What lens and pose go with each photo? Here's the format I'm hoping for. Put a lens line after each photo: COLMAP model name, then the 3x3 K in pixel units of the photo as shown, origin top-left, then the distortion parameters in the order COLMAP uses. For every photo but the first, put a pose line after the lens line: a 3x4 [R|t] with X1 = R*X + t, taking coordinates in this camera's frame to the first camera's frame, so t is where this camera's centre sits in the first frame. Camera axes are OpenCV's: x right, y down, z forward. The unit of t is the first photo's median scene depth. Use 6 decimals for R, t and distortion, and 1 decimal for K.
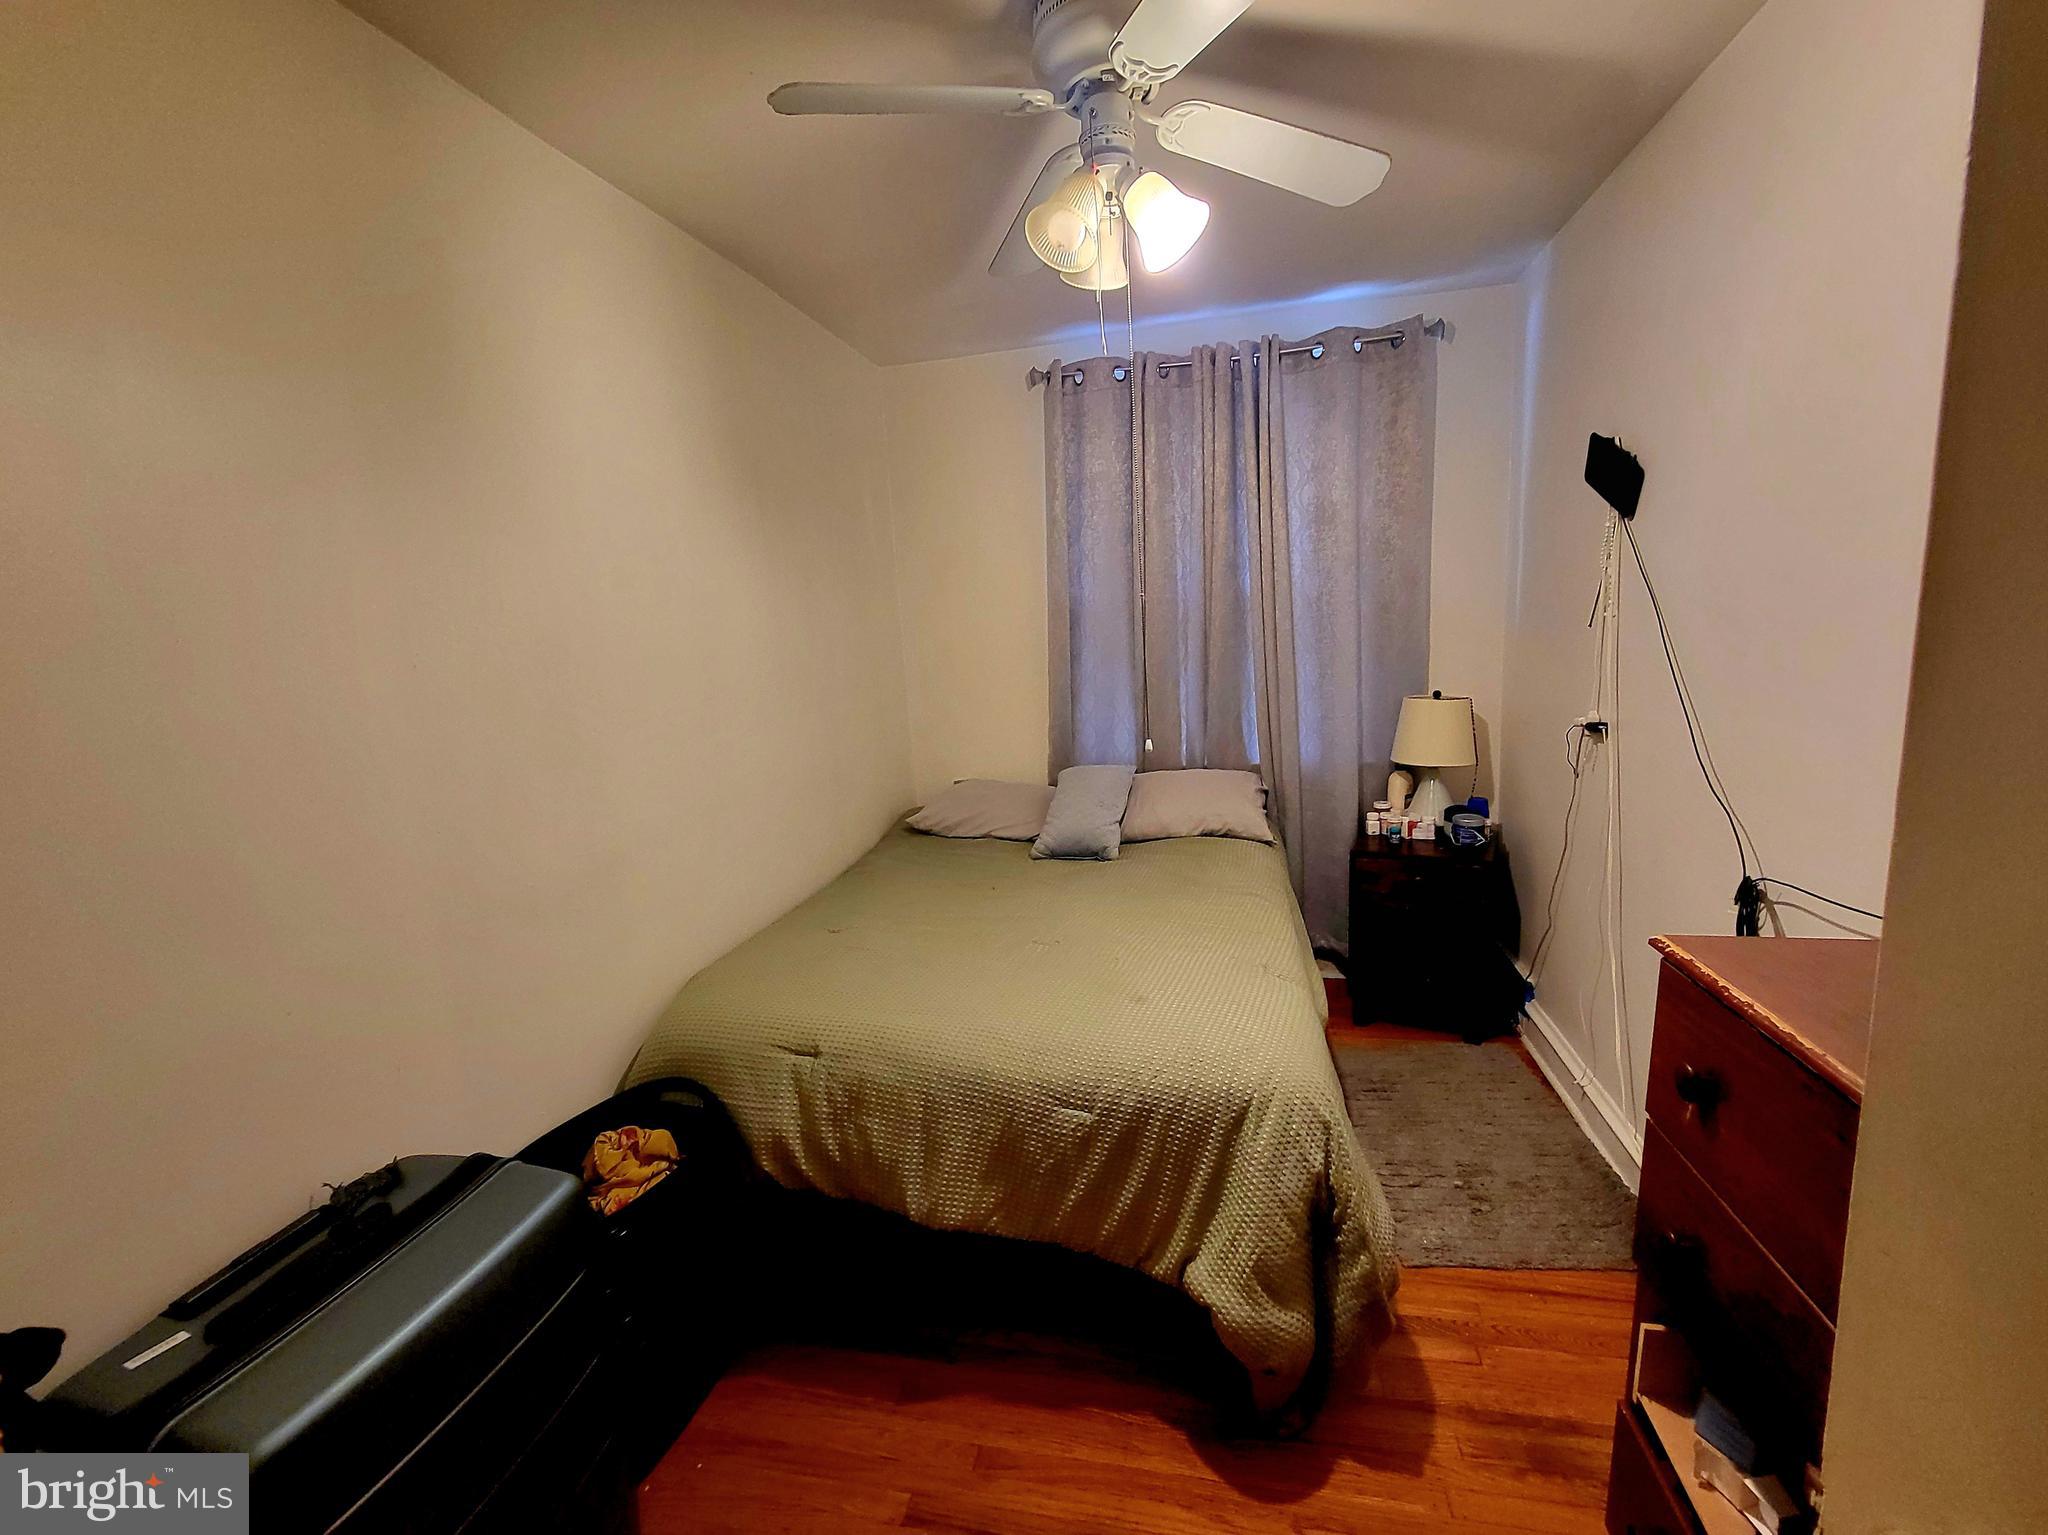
lens RADIAL K [[848.1, 0, 1021.0], [0, 848.1, 766.1], [0, 0, 1]] dist [-0.005480, -0.000357]
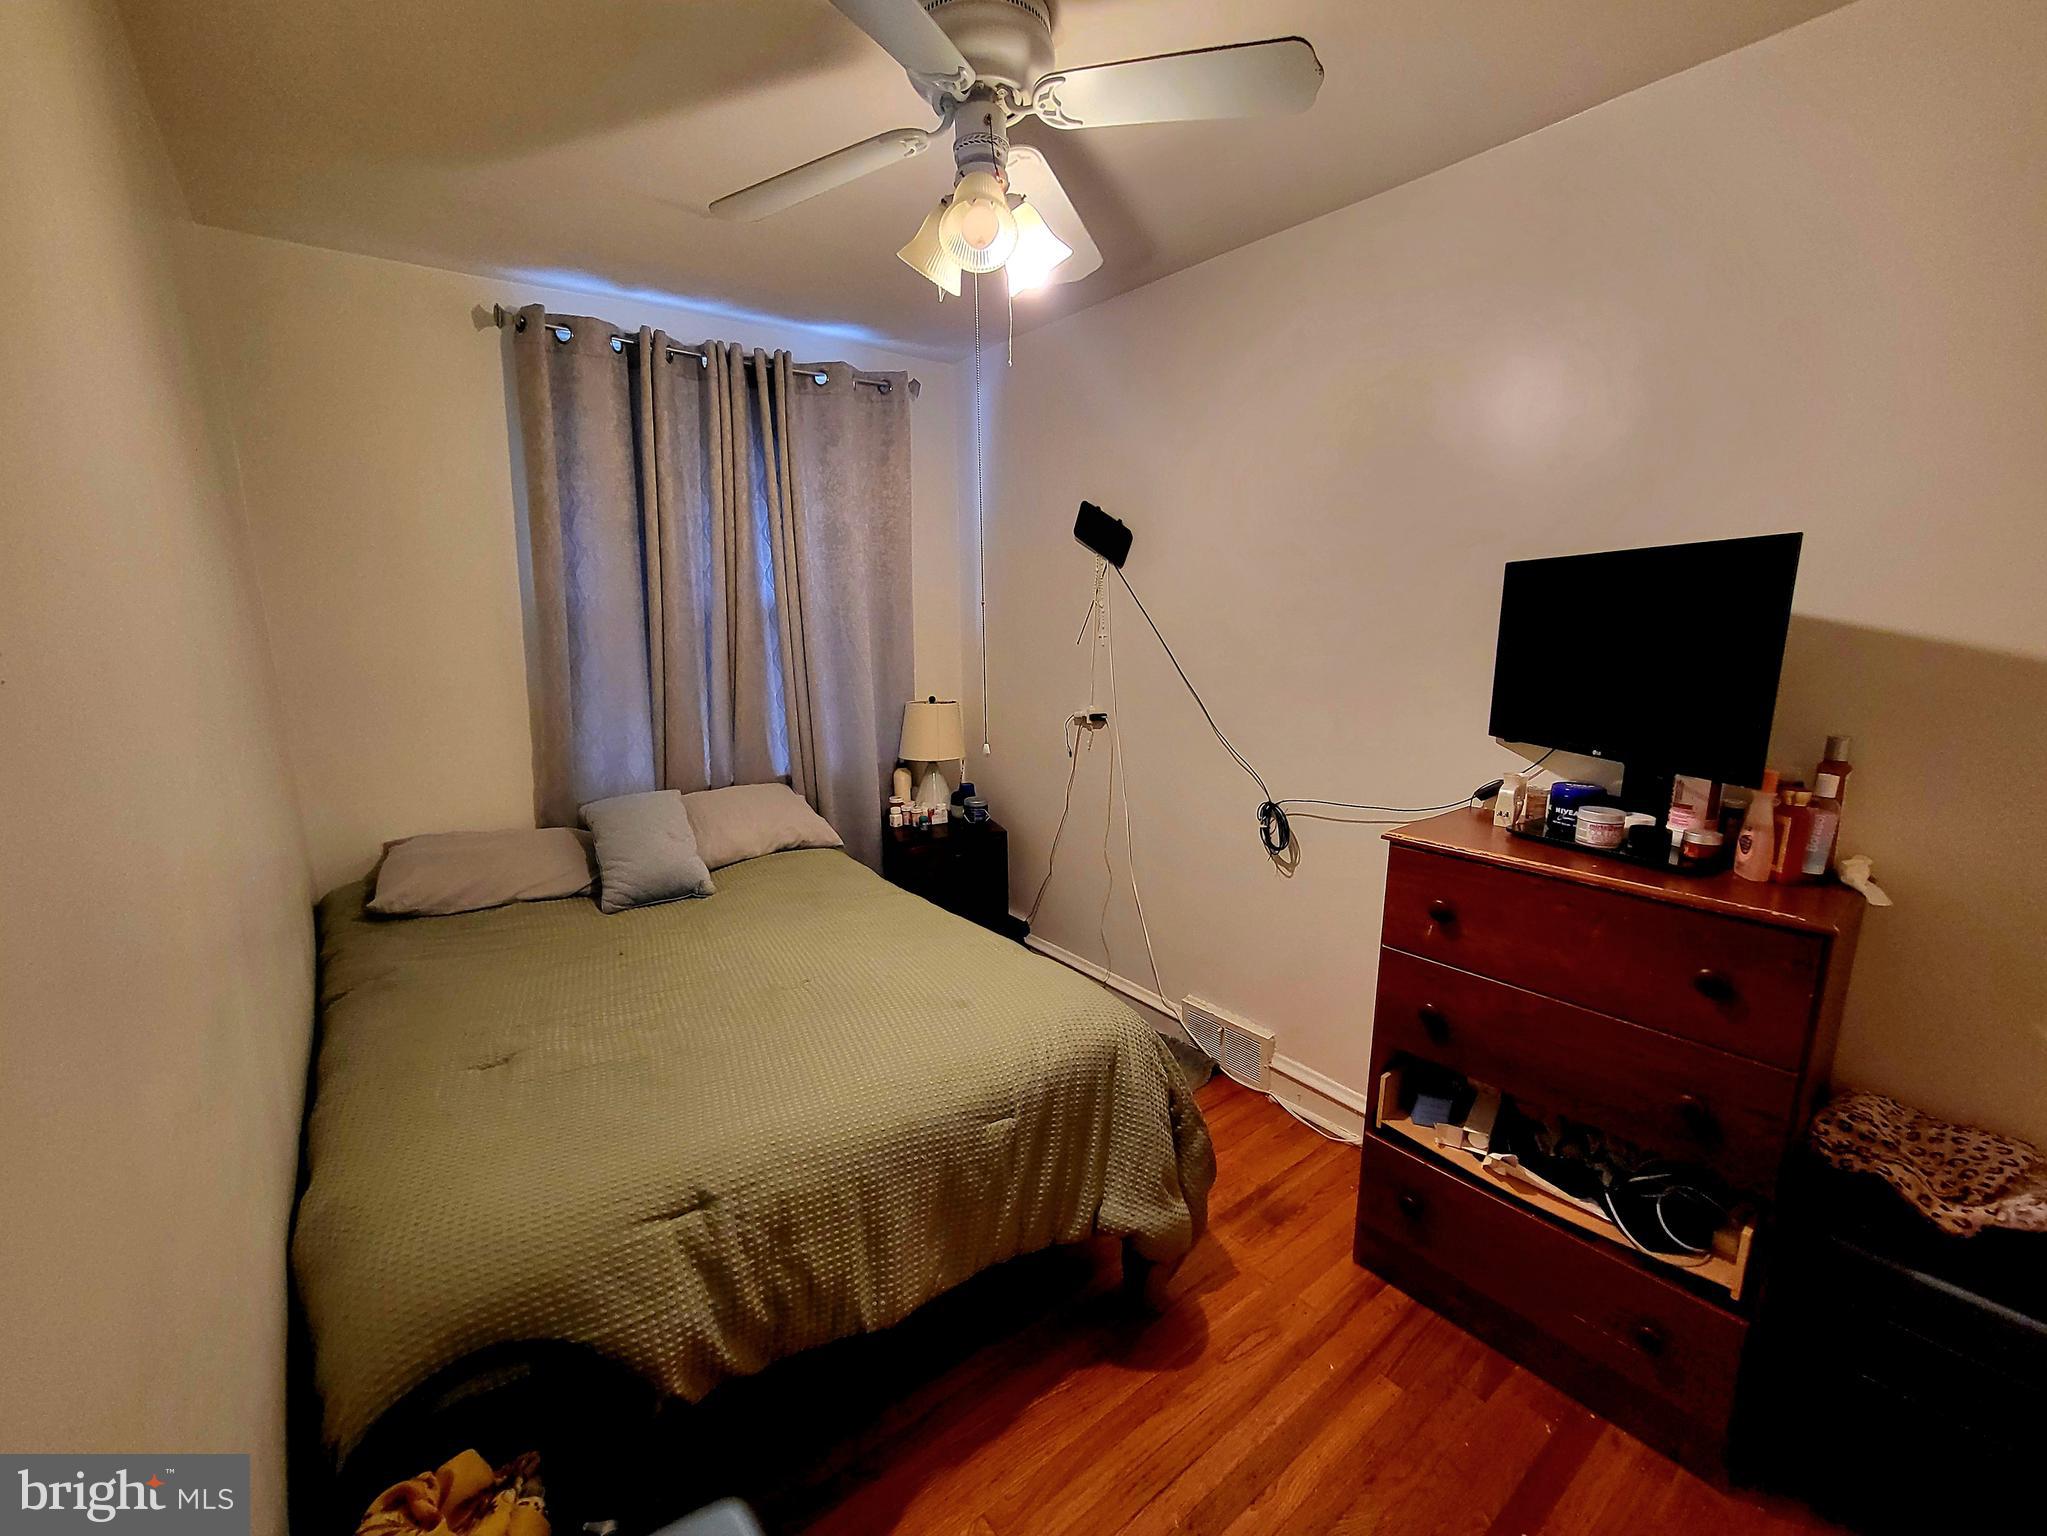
lens RADIAL K [[824.7, 0, 1019.4], [0, 824.7, 769.0], [0, 0, 1]] dist [-0.009474, -0.000336]
pose [[0.652357, -0.092531, 0.752242, -0.356203], [0.102554, 0.994168, 0.033353, -0.017848], [-0.750942, 0.055387, 0.658042, 0.194839]]
